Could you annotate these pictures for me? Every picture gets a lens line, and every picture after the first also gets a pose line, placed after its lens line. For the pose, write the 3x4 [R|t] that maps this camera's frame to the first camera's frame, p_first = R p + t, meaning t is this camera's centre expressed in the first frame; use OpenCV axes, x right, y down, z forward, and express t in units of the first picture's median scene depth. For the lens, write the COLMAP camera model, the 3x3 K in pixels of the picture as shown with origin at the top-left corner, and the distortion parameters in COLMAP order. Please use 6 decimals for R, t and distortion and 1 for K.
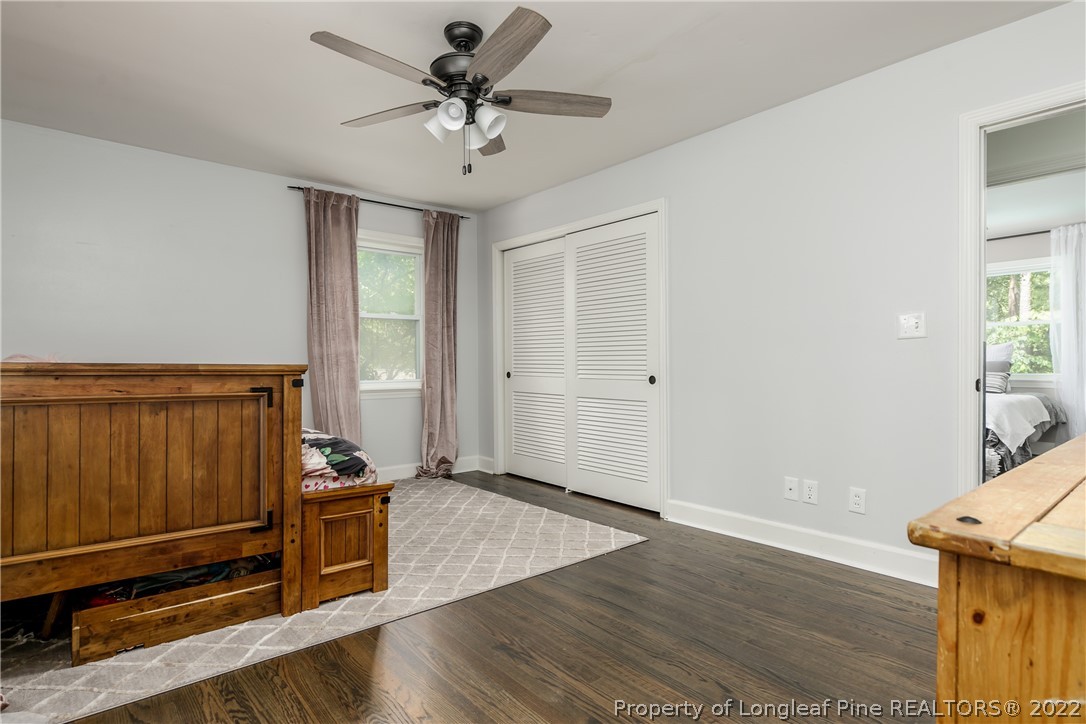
lens RADIAL K [[574.0, 0, 543.0], [0, 574.0, 362.0], [0, 0, 1]] dist [-0.000291, -0.000100]
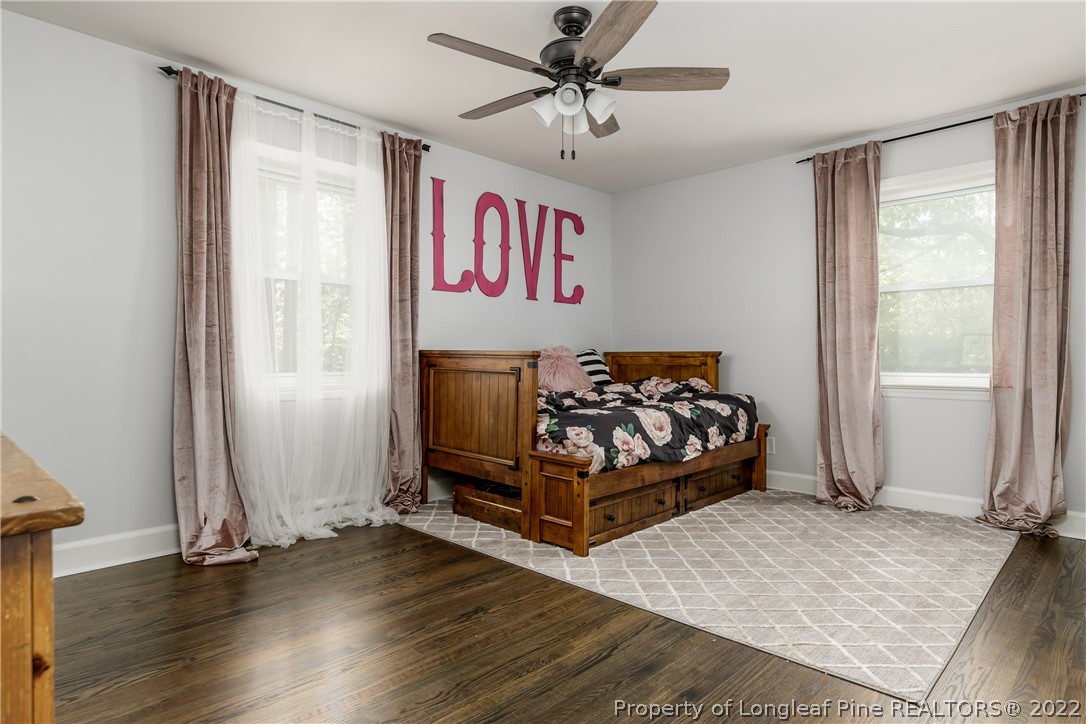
lens RADIAL K [[624.6, 0, 543.0], [0, 624.6, 362.0], [0, 0, 1]] dist [0.000305, 0.000365]
pose [[0.083572, 0.013560, -0.996409, 0.976724], [0.002285, 0.999902, 0.013800, 0.010565], [0.996499, -0.003430, 0.083533, 0.898197]]
